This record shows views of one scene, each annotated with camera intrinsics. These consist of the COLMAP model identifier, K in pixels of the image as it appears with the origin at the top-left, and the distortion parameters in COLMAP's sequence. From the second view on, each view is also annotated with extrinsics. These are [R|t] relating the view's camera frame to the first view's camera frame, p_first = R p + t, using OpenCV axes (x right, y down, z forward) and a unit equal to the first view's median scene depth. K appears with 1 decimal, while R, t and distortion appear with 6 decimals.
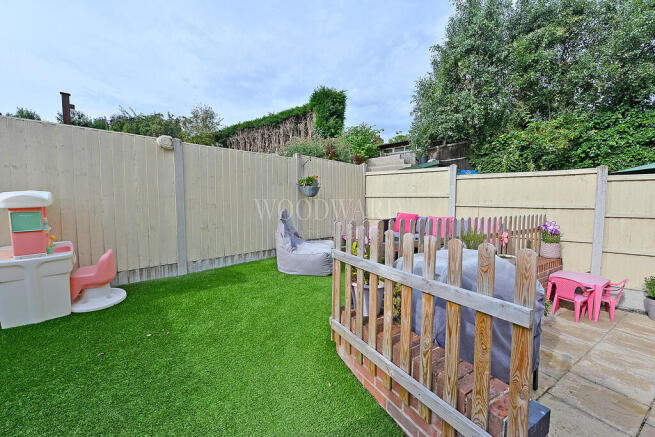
lens RADIAL K [[261.6, 0, 328.3], [0, 261.6, 220.7], [0, 0, 1]] dist [-0.002107, -0.000263]
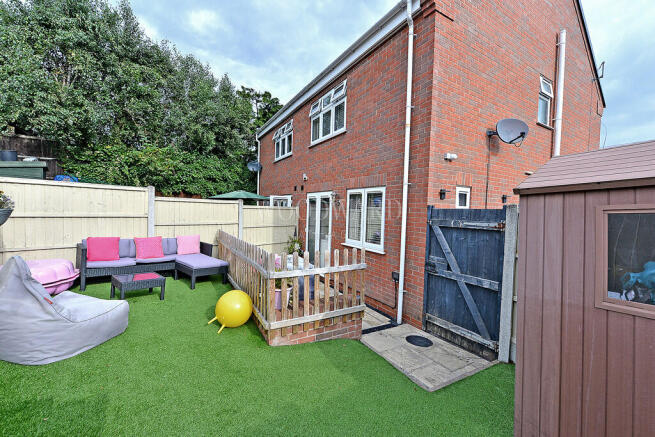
lens RADIAL K [[261.6, 0, 328.5], [0, 261.6, 214.6], [0, 0, 1]] dist [-0.002107, -0.000263]
pose [[0.058943, -0.013669, 0.998168, -0.330522], [0.050174, 0.998683, 0.010714, -0.050003], [-0.997000, 0.049451, 0.059551, 0.160413]]
